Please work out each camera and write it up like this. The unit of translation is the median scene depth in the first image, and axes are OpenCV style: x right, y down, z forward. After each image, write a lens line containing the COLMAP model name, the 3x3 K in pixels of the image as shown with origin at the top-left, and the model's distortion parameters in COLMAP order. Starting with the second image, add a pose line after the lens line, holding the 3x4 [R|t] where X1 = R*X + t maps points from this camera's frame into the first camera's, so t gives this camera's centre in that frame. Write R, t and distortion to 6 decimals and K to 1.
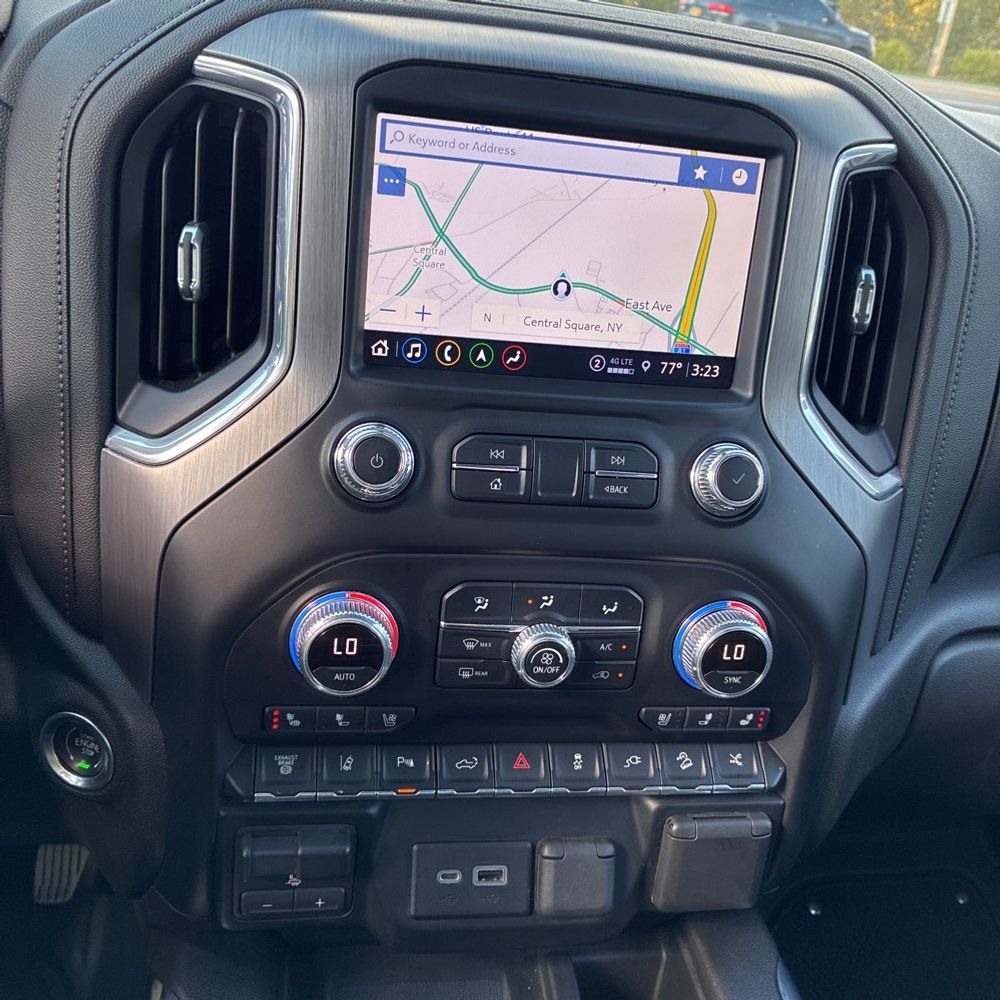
lens RADIAL K [[995.8, 0, 500.0], [0, 995.8, 500.0], [0, 0, 1]] dist [0.027343, -0.032609]
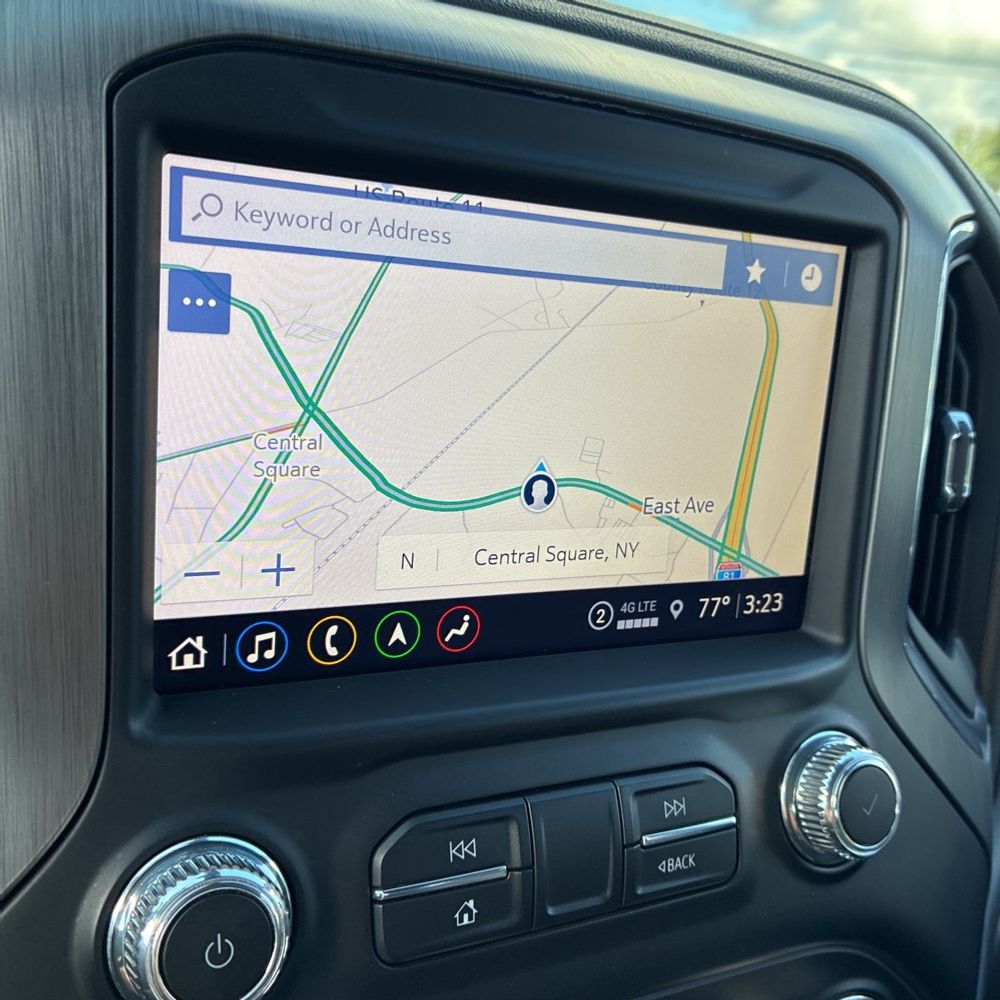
lens RADIAL K [[1019.6, 0, 500.0], [0, 1019.6, 500.0], [0, 0, 1]] dist [0.003918, 0.016015]
pose [[0.952296, -0.078395, 0.294935, -0.116201], [0.096000, 0.994333, -0.045671, -0.186816], [-0.289684, 0.071806, 0.954425, 0.500895]]
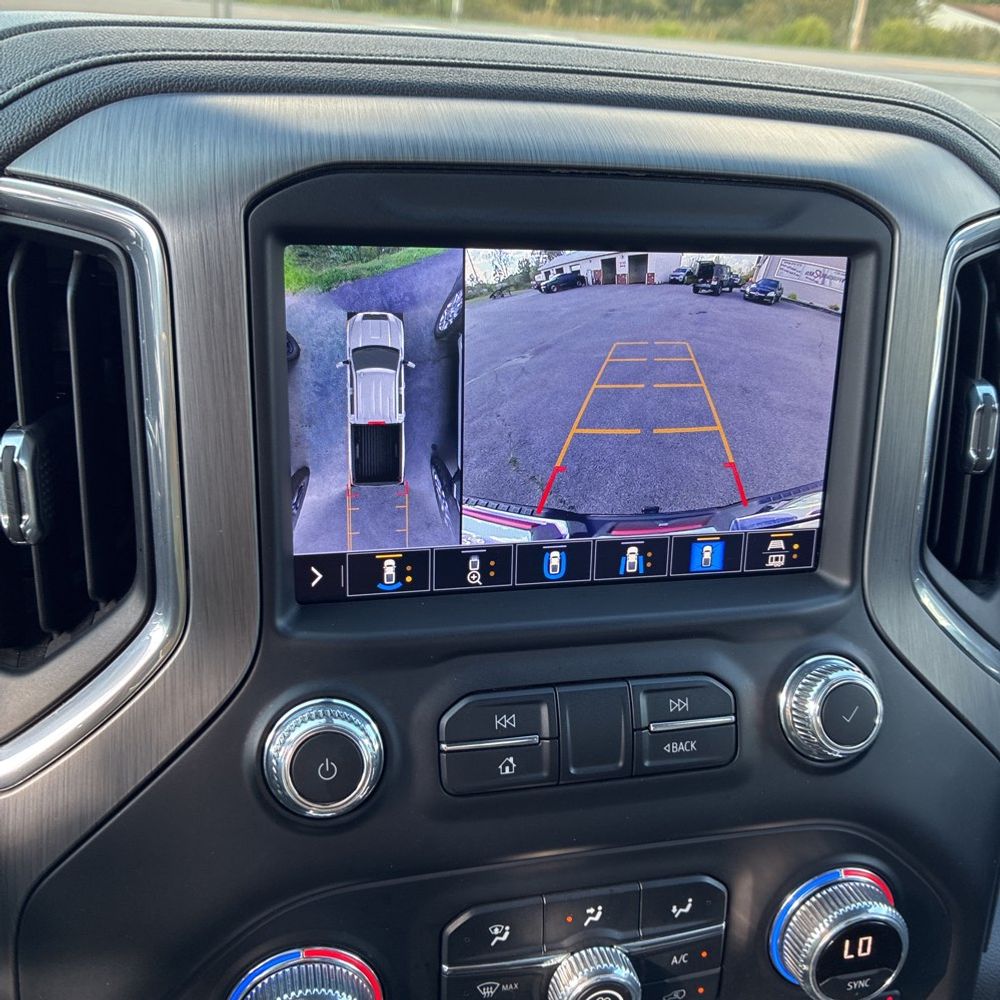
lens RADIAL K [[995.8, 0, 500.0], [0, 995.8, 500.0], [0, 0, 1]] dist [0.027343, -0.032609]
pose [[0.995043, -0.087730, 0.046835, -0.024744], [0.087568, 0.996143, 0.005515, -0.197186], [-0.047138, -0.001386, 0.998887, 0.314034]]
